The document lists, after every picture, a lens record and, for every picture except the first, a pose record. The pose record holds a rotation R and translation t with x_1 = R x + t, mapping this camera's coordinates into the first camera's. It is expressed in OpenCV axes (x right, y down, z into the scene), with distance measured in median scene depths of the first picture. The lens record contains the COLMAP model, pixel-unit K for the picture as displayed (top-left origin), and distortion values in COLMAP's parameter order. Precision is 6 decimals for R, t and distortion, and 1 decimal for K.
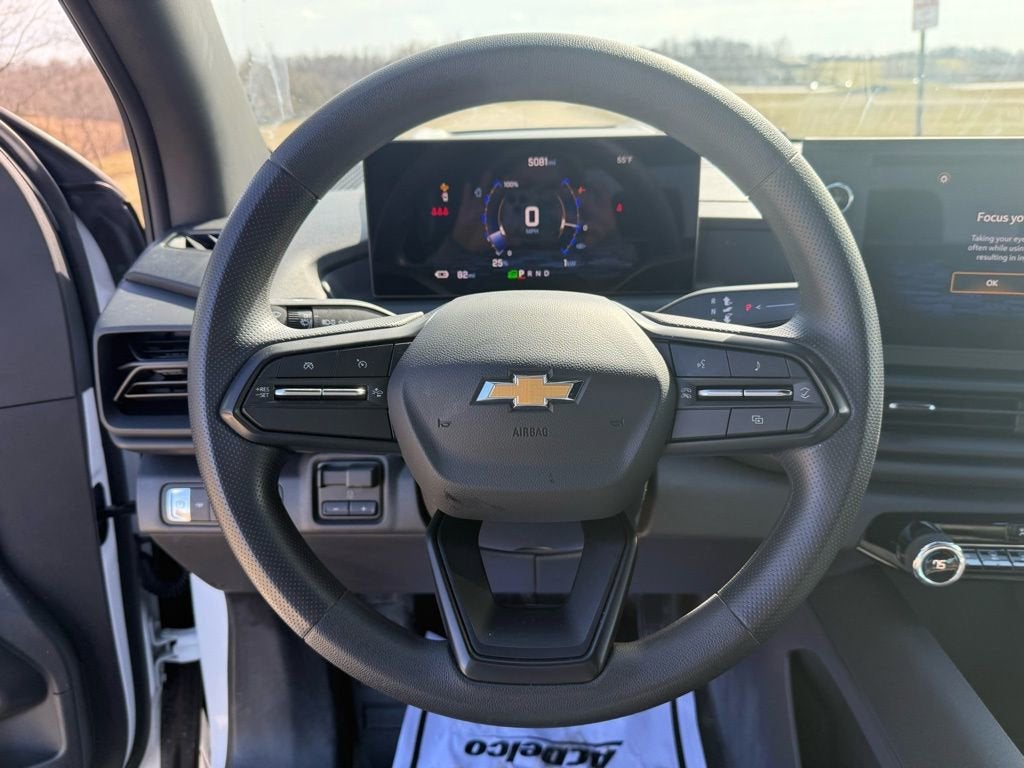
lens RADIAL K [[736.1, 0, 504.0], [0, 736.1, 381.0], [0, 0, 1]] dist [0.029053, -0.036114]
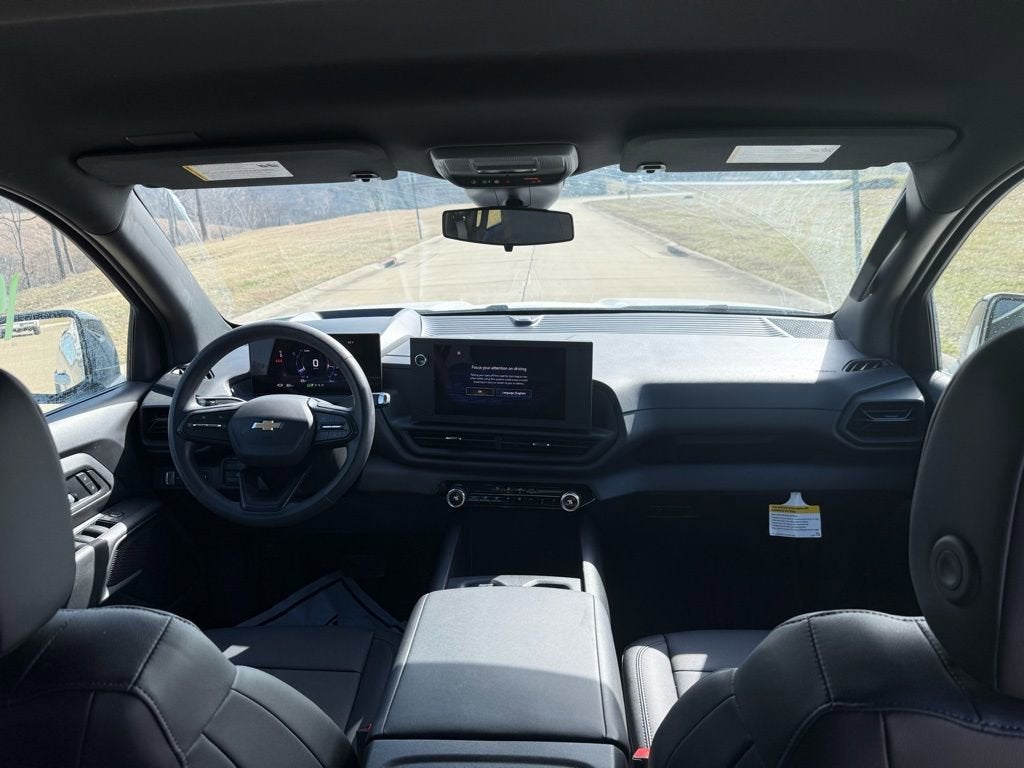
lens RADIAL K [[736.1, 0, 514.5], [0, 736.1, 388.7], [0, 0, 1]] dist [0.029053, -0.036114]
pose [[0.999568, 0.006702, -0.028625, 0.858073], [-0.009565, 0.994833, -0.101069, 0.121421], [0.027800, 0.101299, 0.994468, -1.601002]]
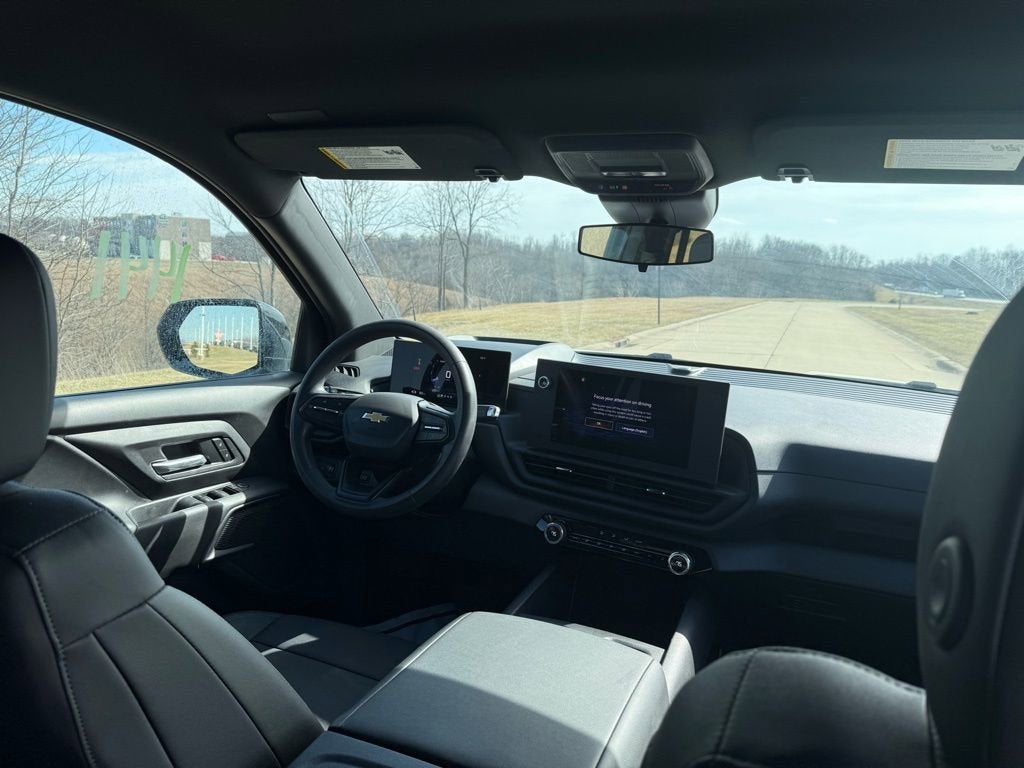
lens RADIAL K [[736.1, 0, 512.1], [0, 736.1, 381.7], [0, 0, 1]] dist [0.029053, -0.036114]
pose [[0.929476, 0.128784, -0.345671, 1.209199], [-0.204419, 0.959858, -0.192056, 0.257826], [0.307062, 0.249173, 0.918491, -1.339216]]
